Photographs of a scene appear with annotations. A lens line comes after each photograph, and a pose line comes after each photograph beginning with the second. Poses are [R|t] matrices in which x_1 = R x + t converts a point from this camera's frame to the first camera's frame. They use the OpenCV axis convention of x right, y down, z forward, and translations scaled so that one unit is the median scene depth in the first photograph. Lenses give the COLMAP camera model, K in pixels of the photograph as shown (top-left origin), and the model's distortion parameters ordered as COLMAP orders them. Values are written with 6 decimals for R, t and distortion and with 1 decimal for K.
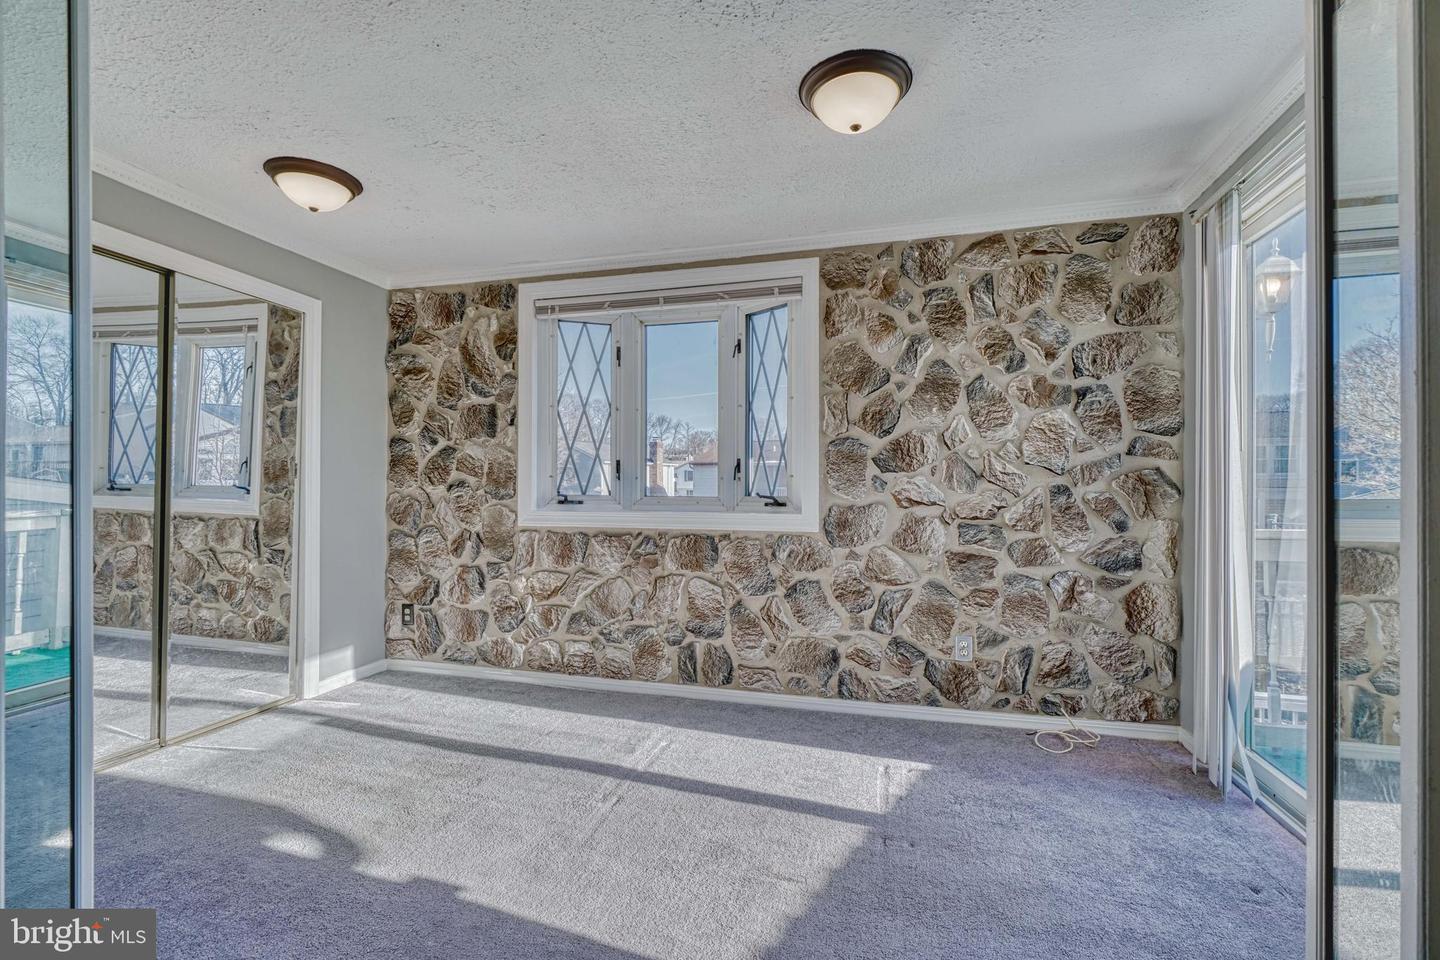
lens RADIAL K [[644.2, 0, 725.9], [0, 644.2, 478.5], [0, 0, 1]] dist [-0.011296, 0.004345]
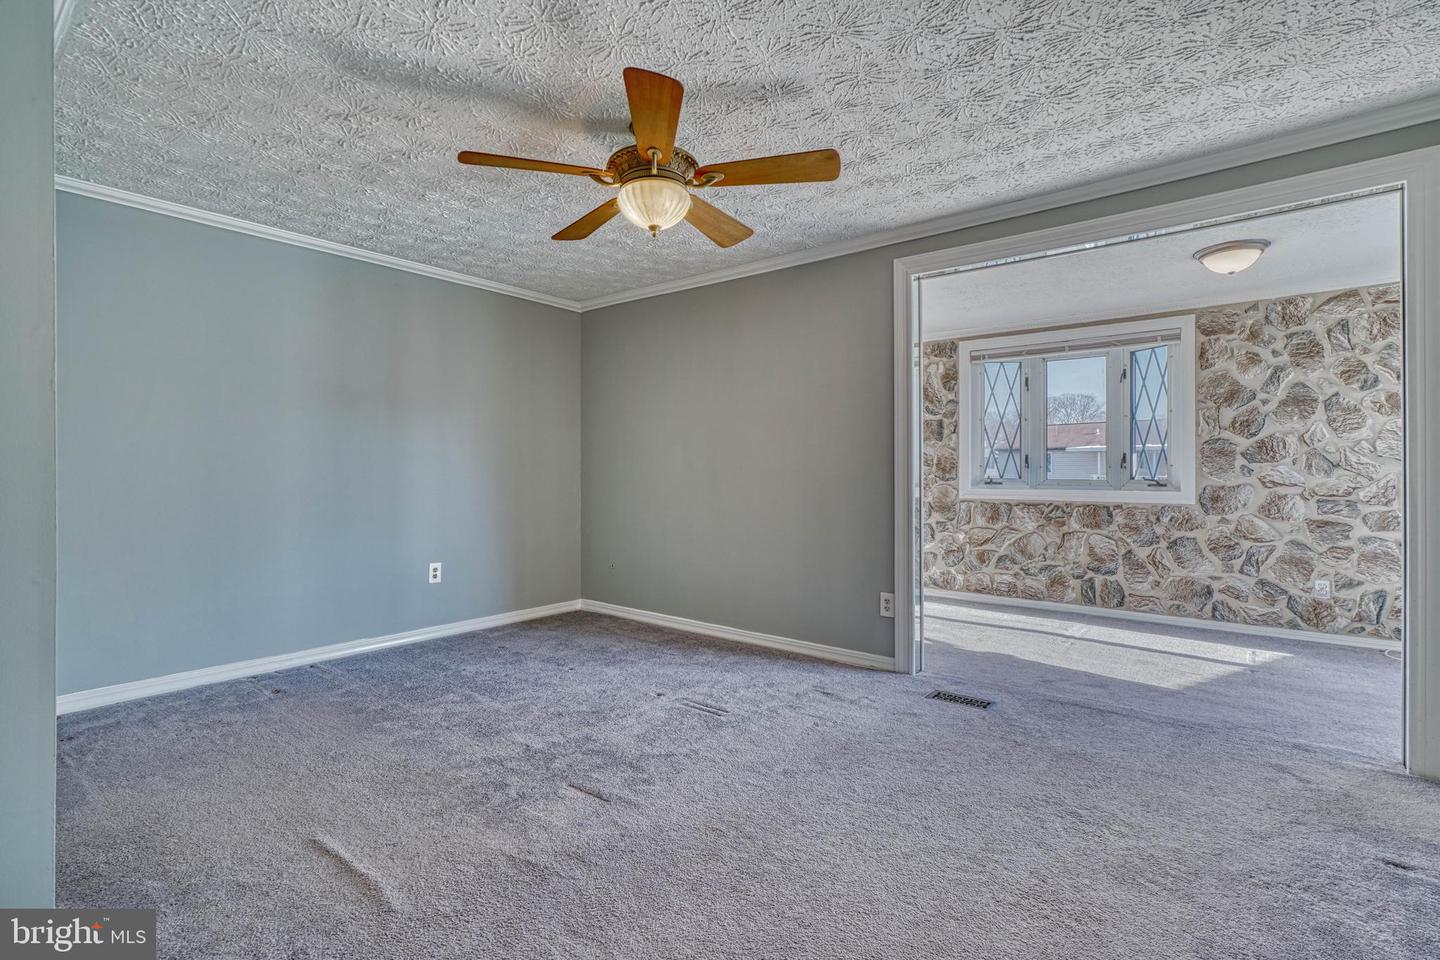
lens RADIAL K [[705.0, 0, 706.5], [0, 705.0, 466.1], [0, 0, 1]] dist [0.005873, 0.002343]
pose [[0.913251, -0.003337, -0.407383, -0.212907], [0.004957, 0.999983, 0.002922, -0.012860], [0.407367, -0.004688, 0.913253, -0.908119]]
